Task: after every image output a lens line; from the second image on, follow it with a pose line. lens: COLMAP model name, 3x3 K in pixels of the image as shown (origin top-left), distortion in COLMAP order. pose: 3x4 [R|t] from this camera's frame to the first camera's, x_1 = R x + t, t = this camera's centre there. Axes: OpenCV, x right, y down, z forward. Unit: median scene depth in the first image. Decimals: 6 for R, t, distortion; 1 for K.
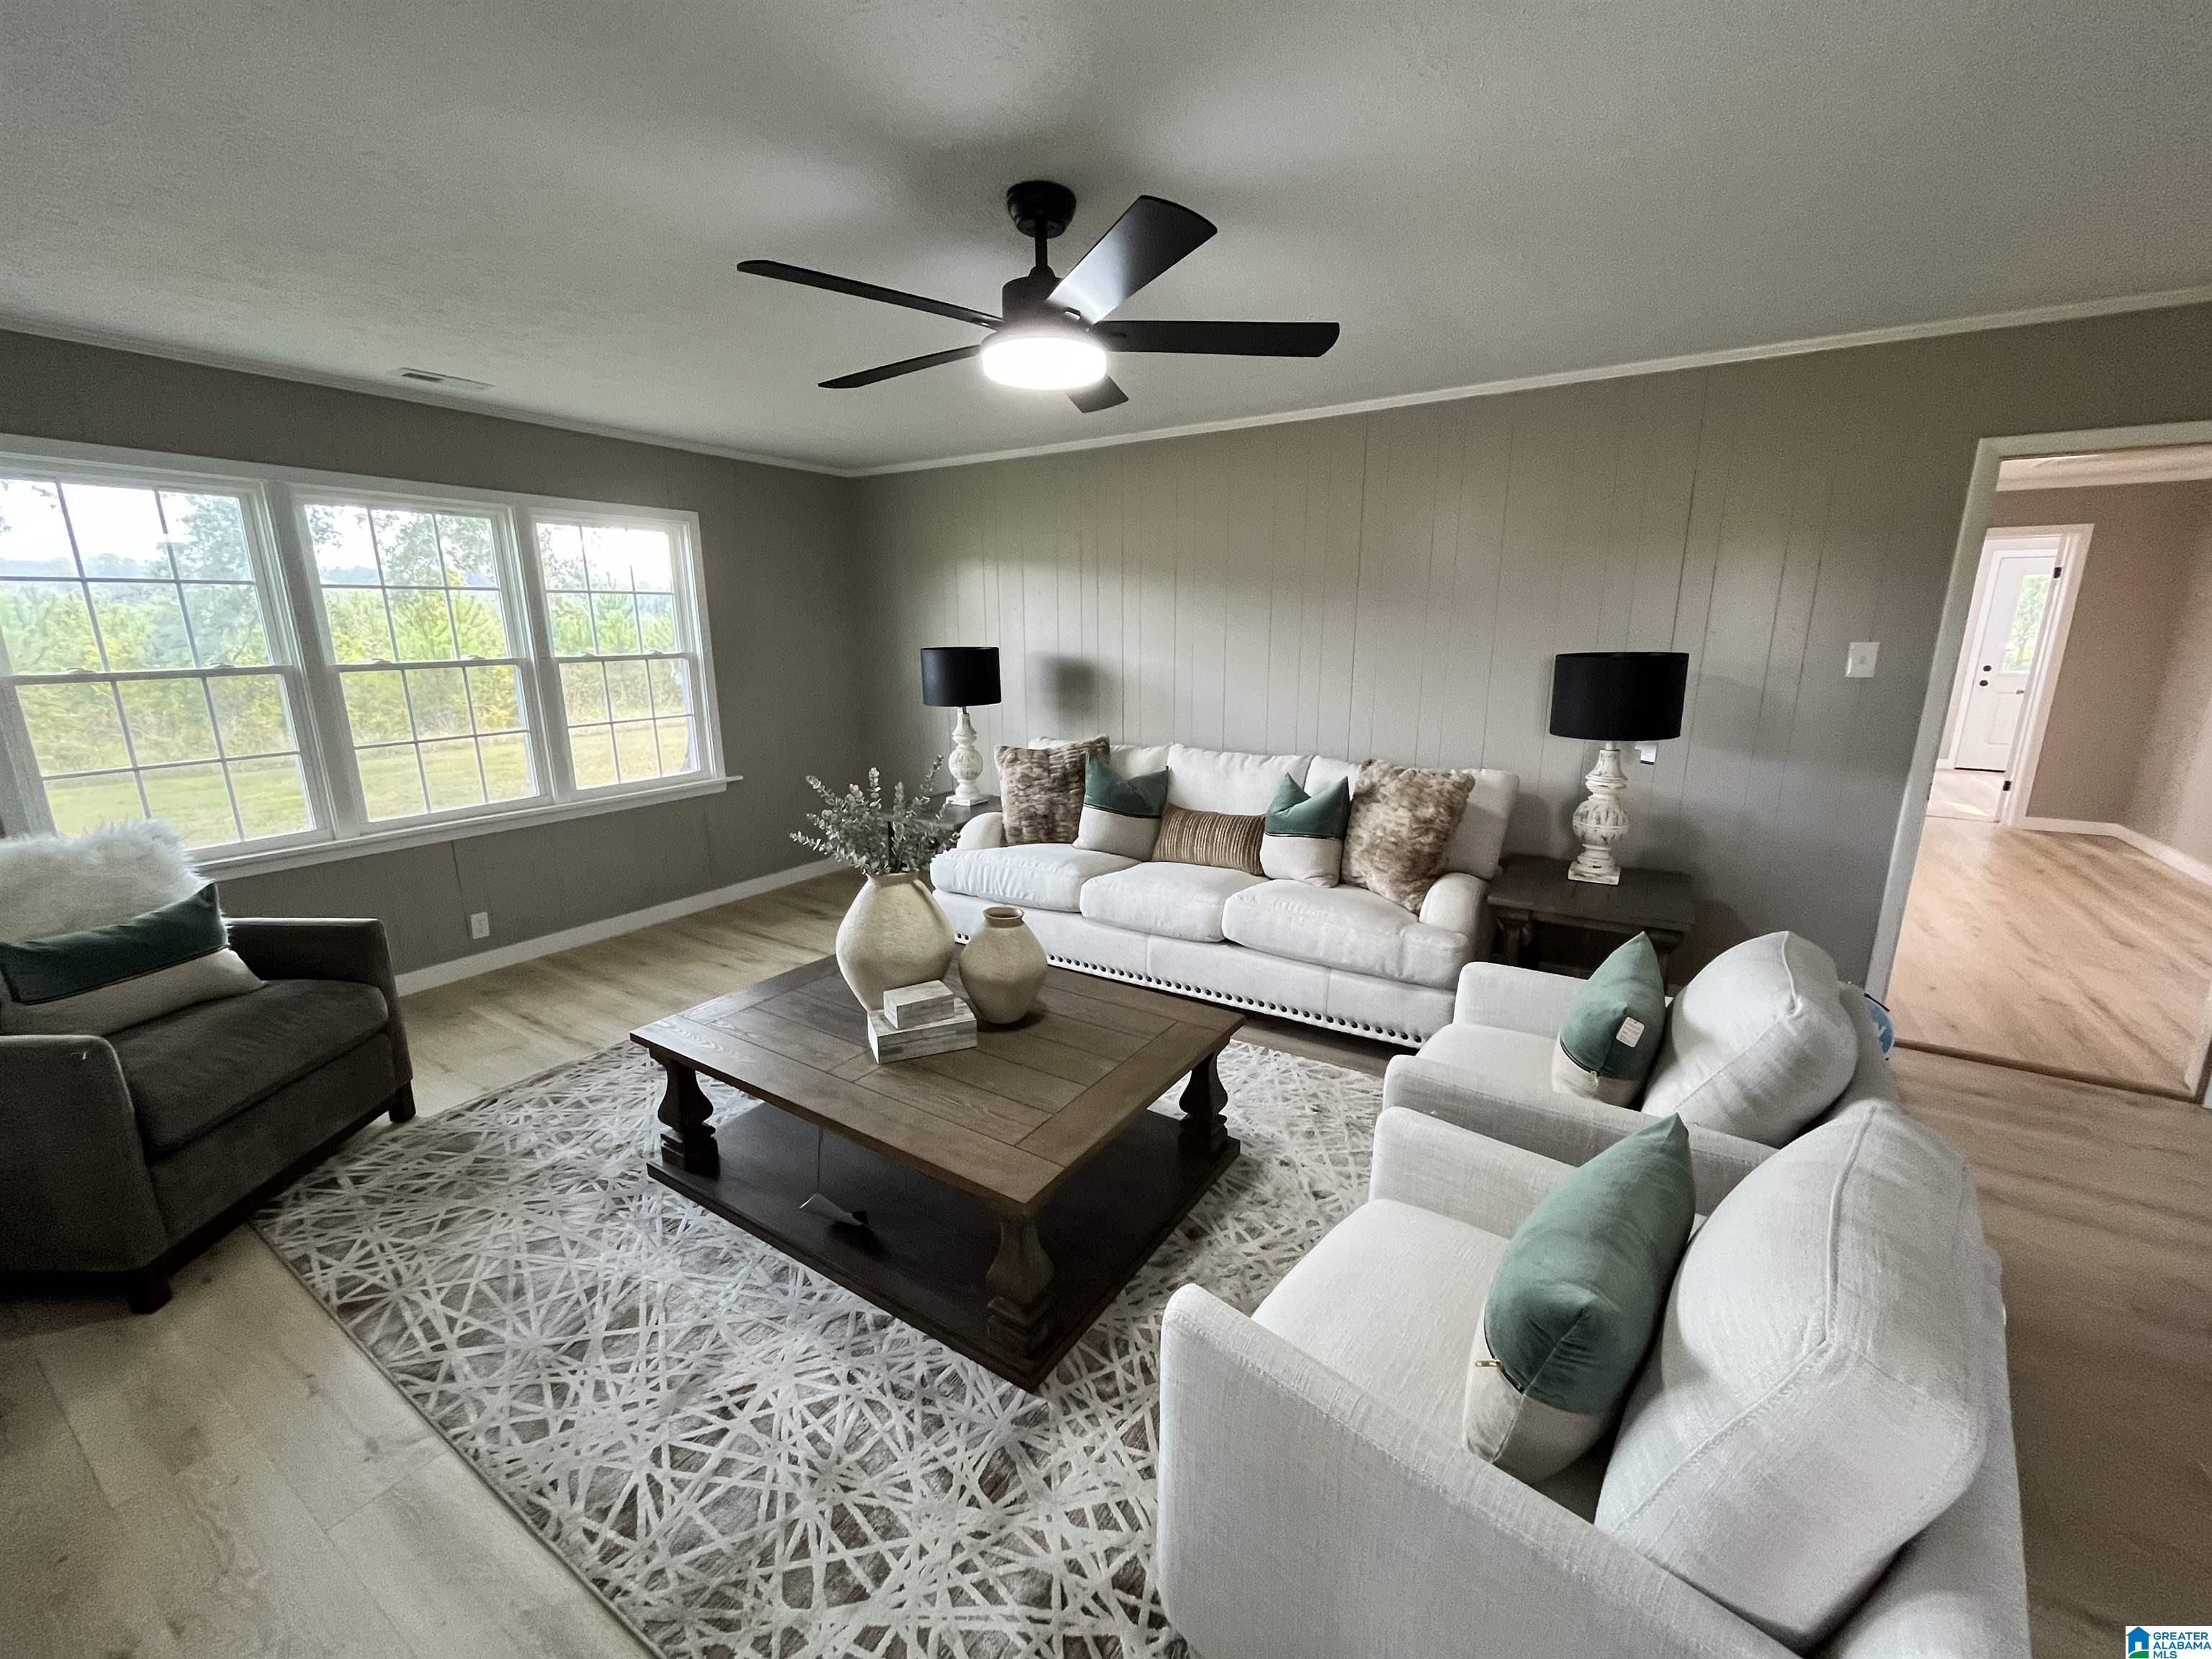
lens RADIAL K [[894.1, 0, 1090.5], [0, 894.1, 830.6], [0, 0, 1]] dist [0.000995, 0.000528]
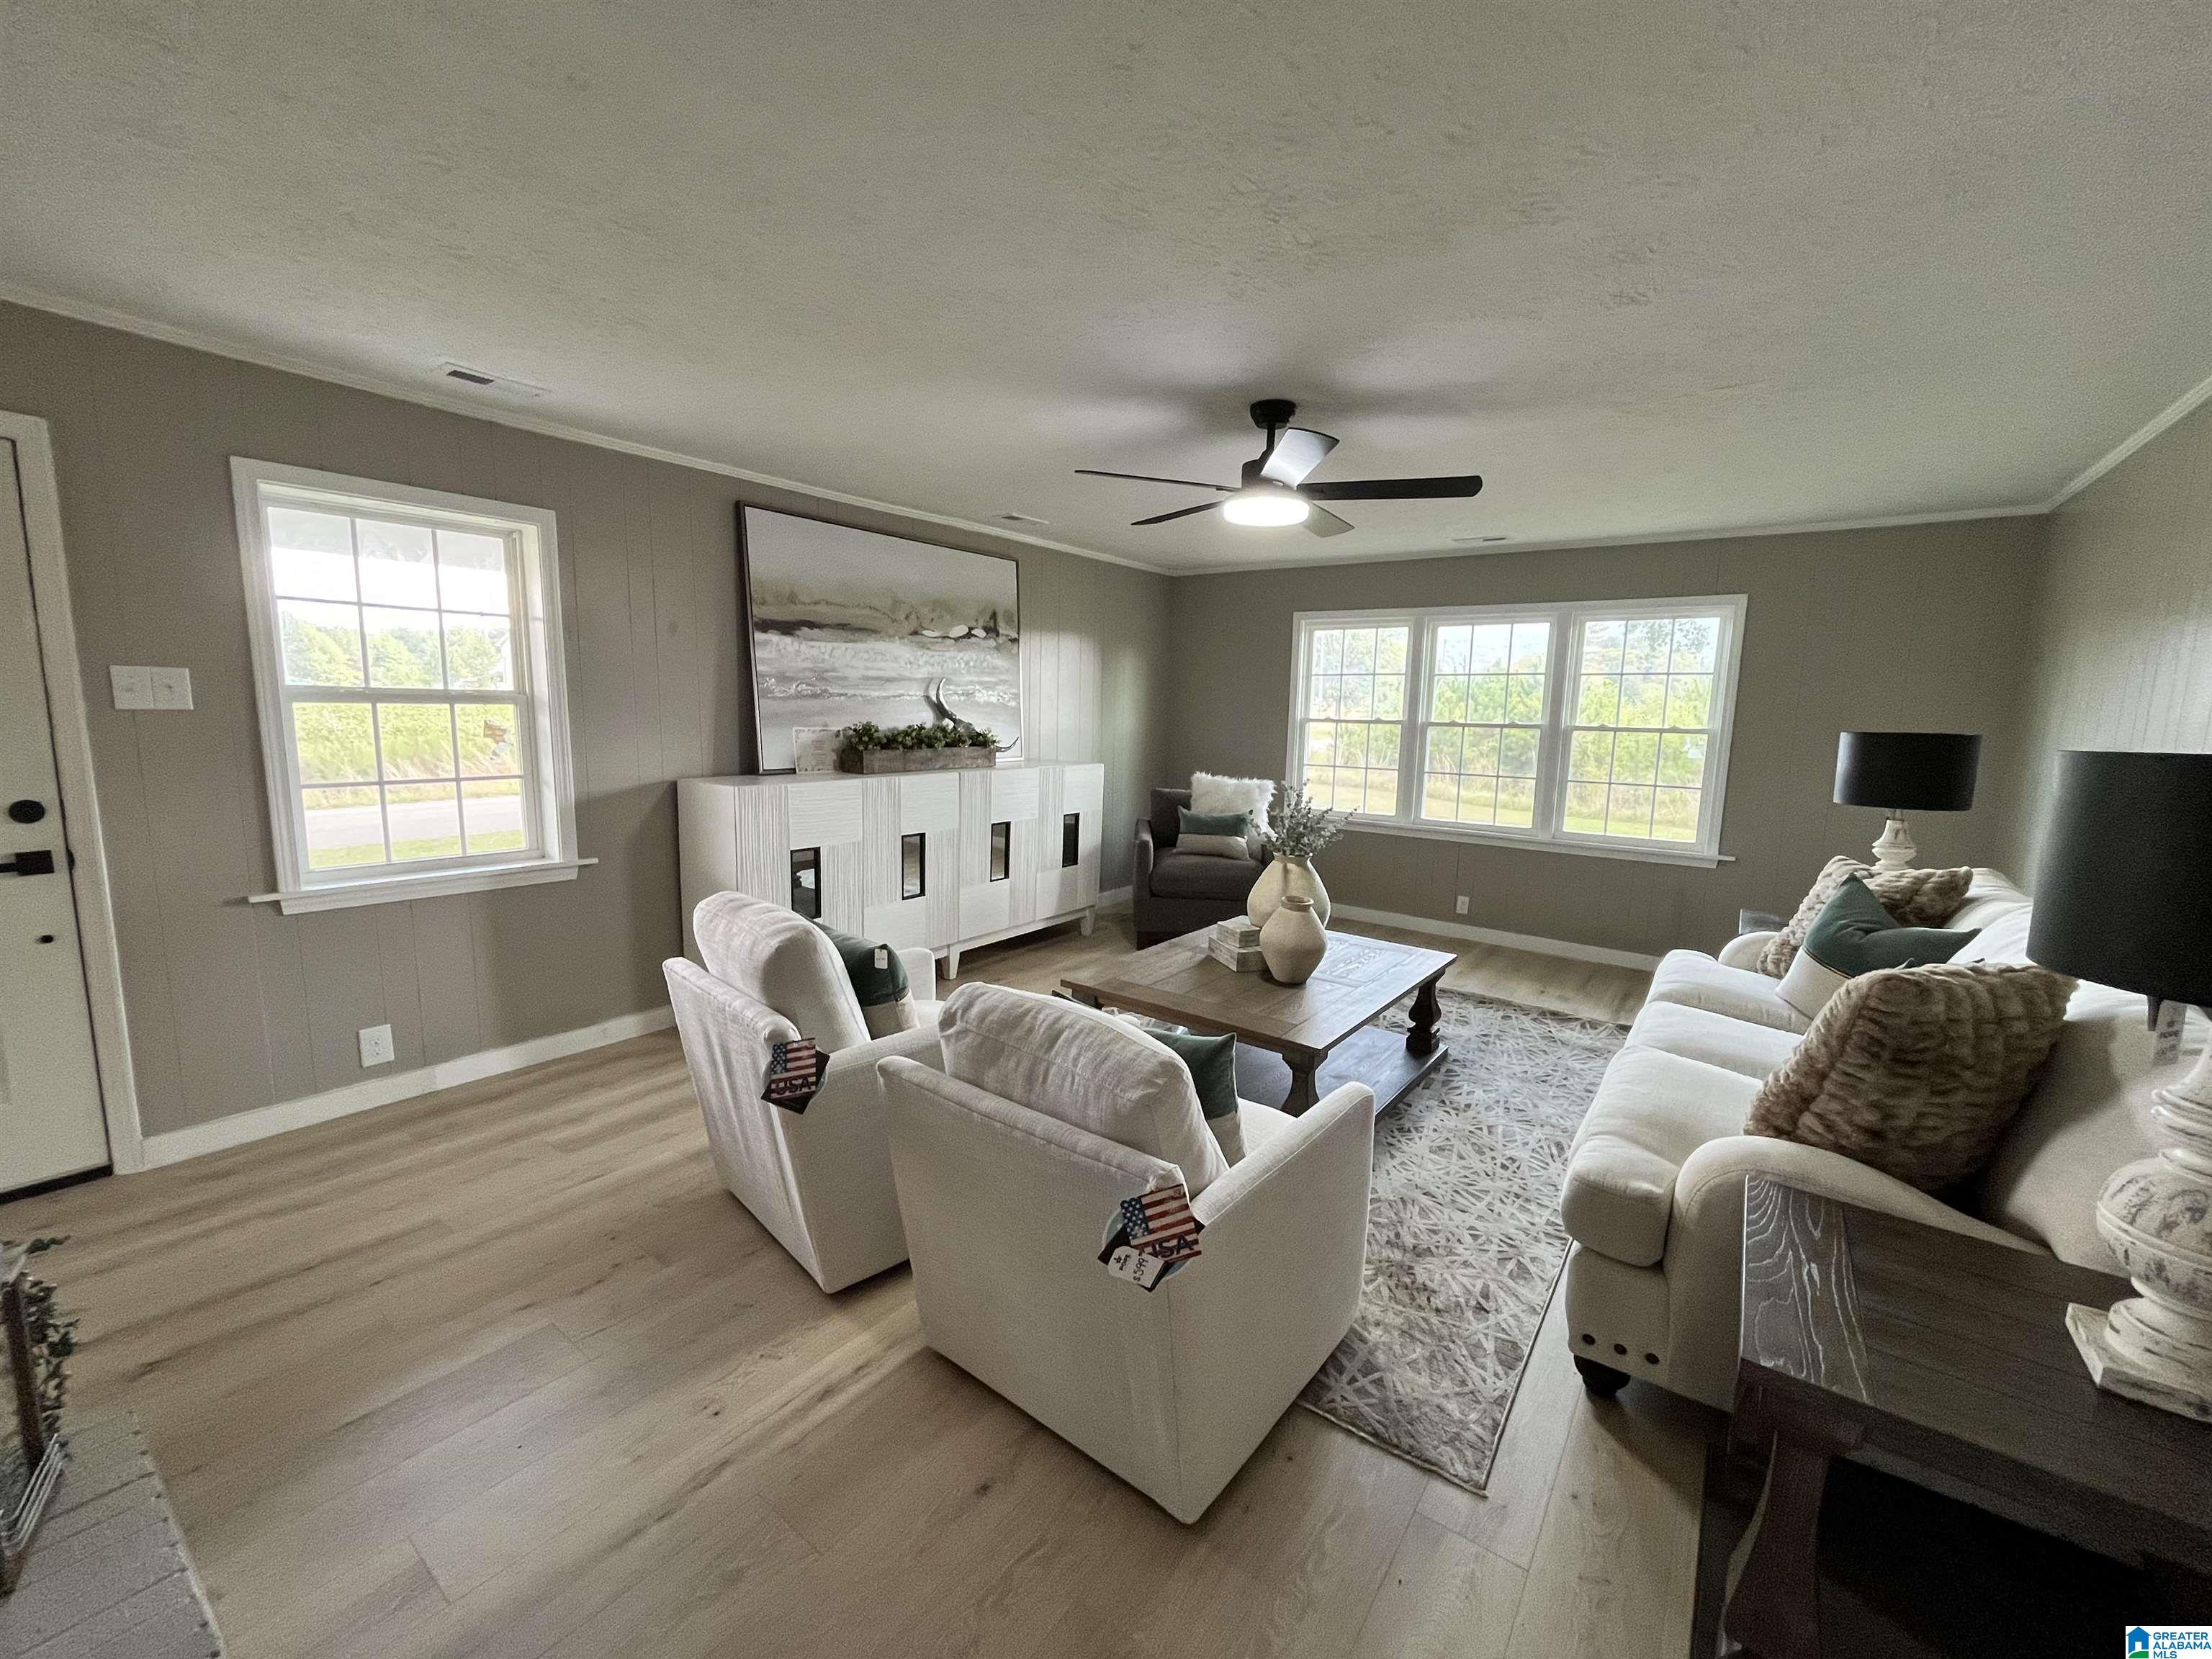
lens RADIAL K [[894.1, 0, 1090.5], [0, 894.1, 830.6], [0, 0, 1]] dist [0.000995, 0.000528]
pose [[-0.071608, 0.146454, -0.986622, 0.671924], [-0.252116, 0.954384, 0.159967, -0.076556], [0.965044, 0.260198, -0.031418, 0.393814]]
